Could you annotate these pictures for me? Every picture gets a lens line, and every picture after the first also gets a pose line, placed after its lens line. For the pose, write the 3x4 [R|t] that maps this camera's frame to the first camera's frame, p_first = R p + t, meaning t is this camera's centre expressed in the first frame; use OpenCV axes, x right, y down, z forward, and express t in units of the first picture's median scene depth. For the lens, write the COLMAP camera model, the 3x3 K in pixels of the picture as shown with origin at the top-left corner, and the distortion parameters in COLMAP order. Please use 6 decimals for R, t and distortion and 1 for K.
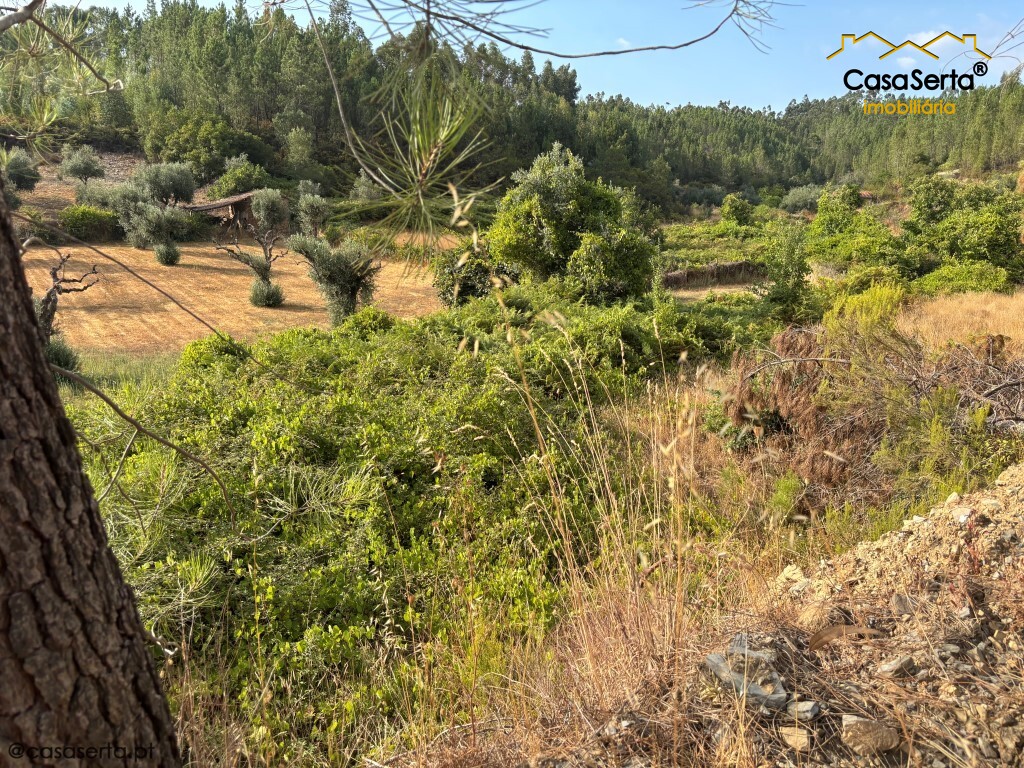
lens RADIAL K [[776.2, 0, 531.3], [0, 776.2, 386.2], [0, 0, 1]] dist [0.048434, -0.056776]
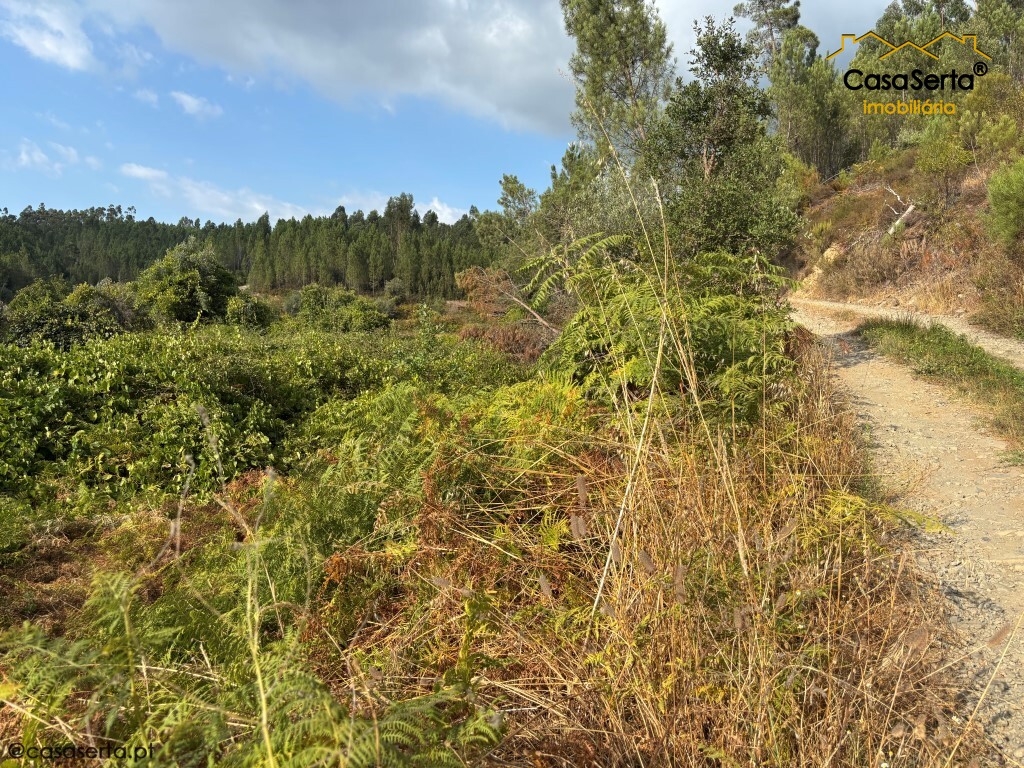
lens RADIAL K [[772.5, 0, 512.0], [0, 772.5, 384.0], [0, 0, 1]] dist [0.068369, -0.058154]
pose [[0.625724, -0.029656, 0.779481, -0.389977], [0.144253, 0.986441, -0.078269, 0.083654], [-0.766590, 0.161417, 0.621517, -0.164728]]
